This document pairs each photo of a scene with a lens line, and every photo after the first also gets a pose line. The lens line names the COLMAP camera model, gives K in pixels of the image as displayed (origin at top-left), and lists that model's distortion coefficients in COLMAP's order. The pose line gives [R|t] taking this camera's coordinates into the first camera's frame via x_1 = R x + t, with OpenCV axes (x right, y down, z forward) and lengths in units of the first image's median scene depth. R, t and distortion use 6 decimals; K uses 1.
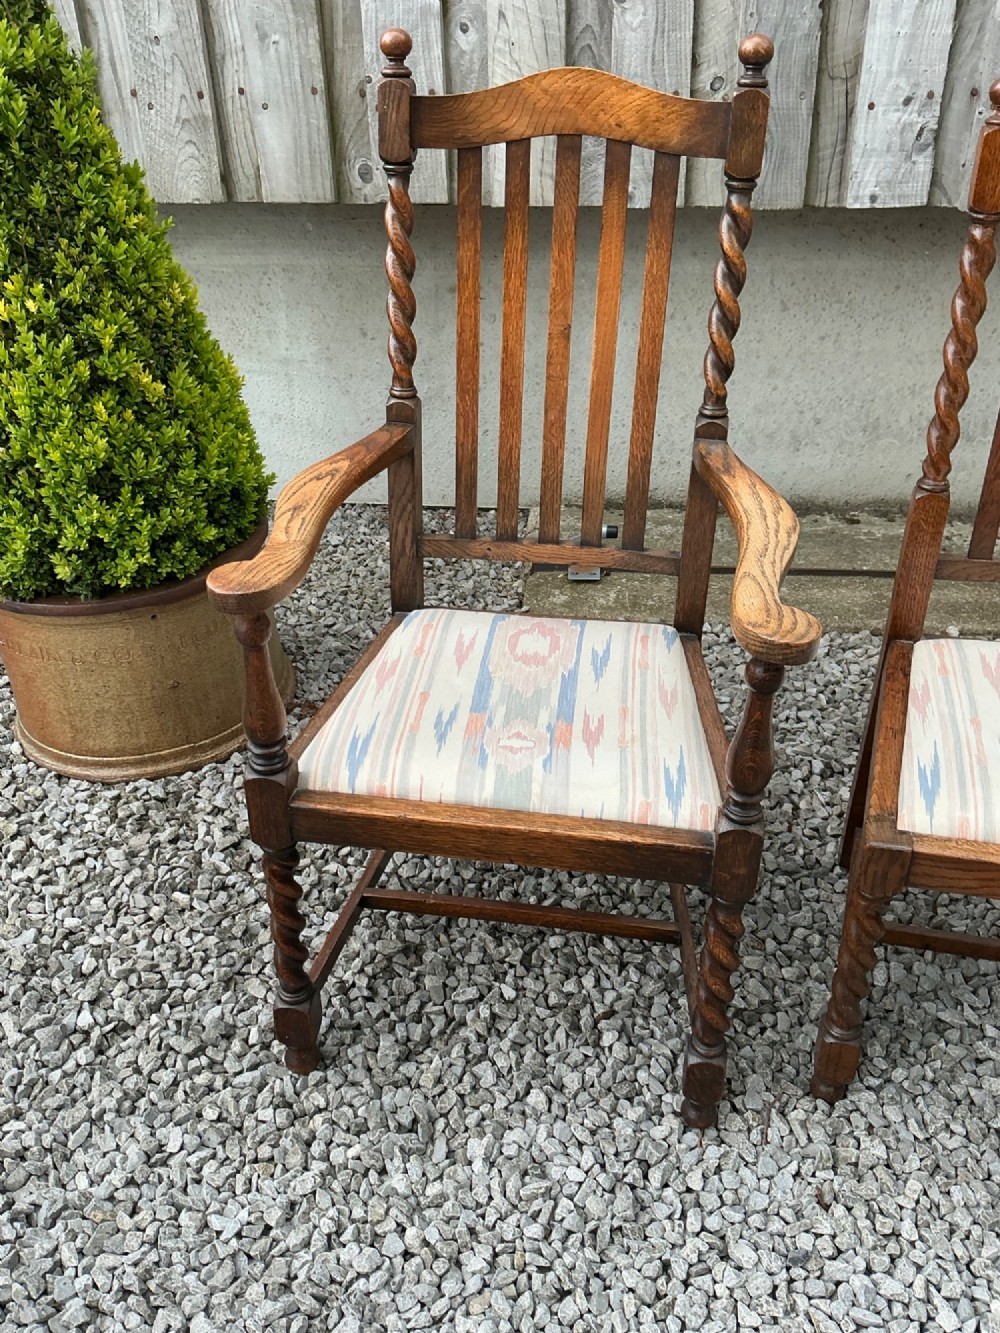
lens RADIAL K [[1129.2, 0, 500.7], [0, 1129.2, 682.8], [0, 0, 1]] dist [0.137452, -0.283879]
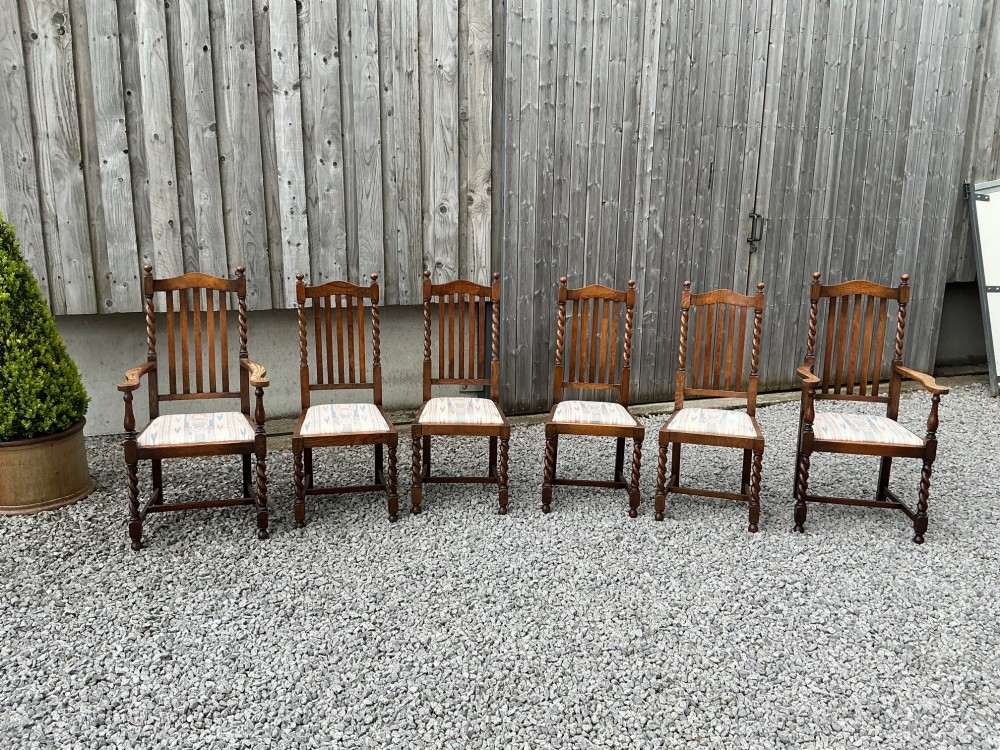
lens RADIAL K [[831.7, 0, 500.0], [0, 831.7, 375.0], [0, 0, 1]] dist [0.136068, -0.274120]
pose [[0.901184, -0.072581, 0.427316, -0.201148], [0.212641, 0.933118, -0.289956, 0.677233], [-0.377691, 0.352169, 0.856345, -1.385924]]
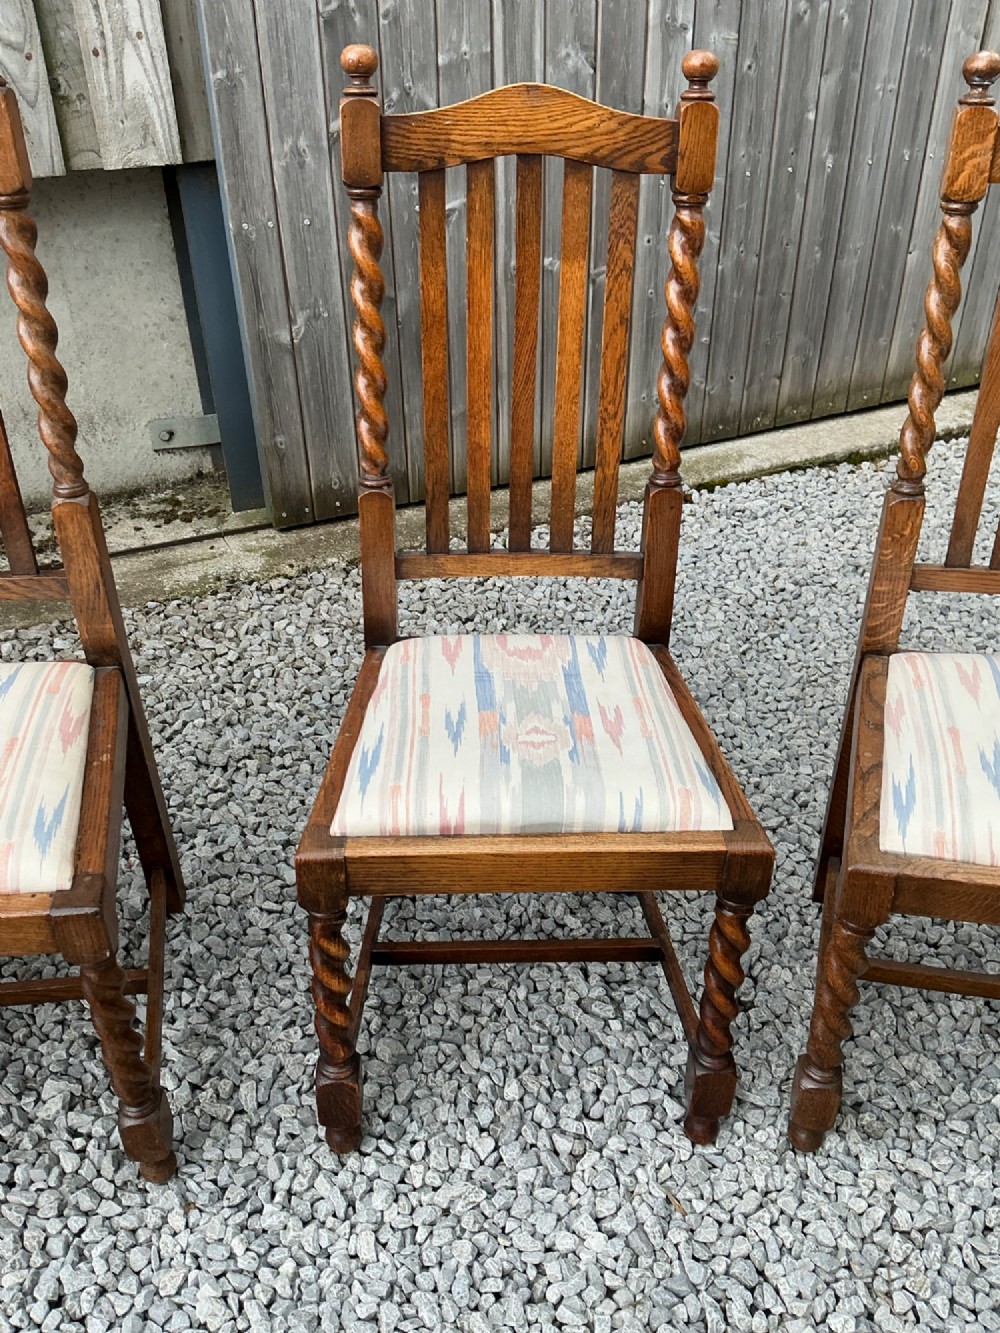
lens RADIAL K [[1115.3, 0, 503.4], [0, 1115.3, 665.4], [0, 0, 1]] dist [0.141887, -0.259071]
pose [[0.862560, -0.271700, 0.426813, 0.735130], [0.270633, 0.960518, 0.064516, 0.057718], [-0.427491, 0.059861, 0.902036, -0.056124]]
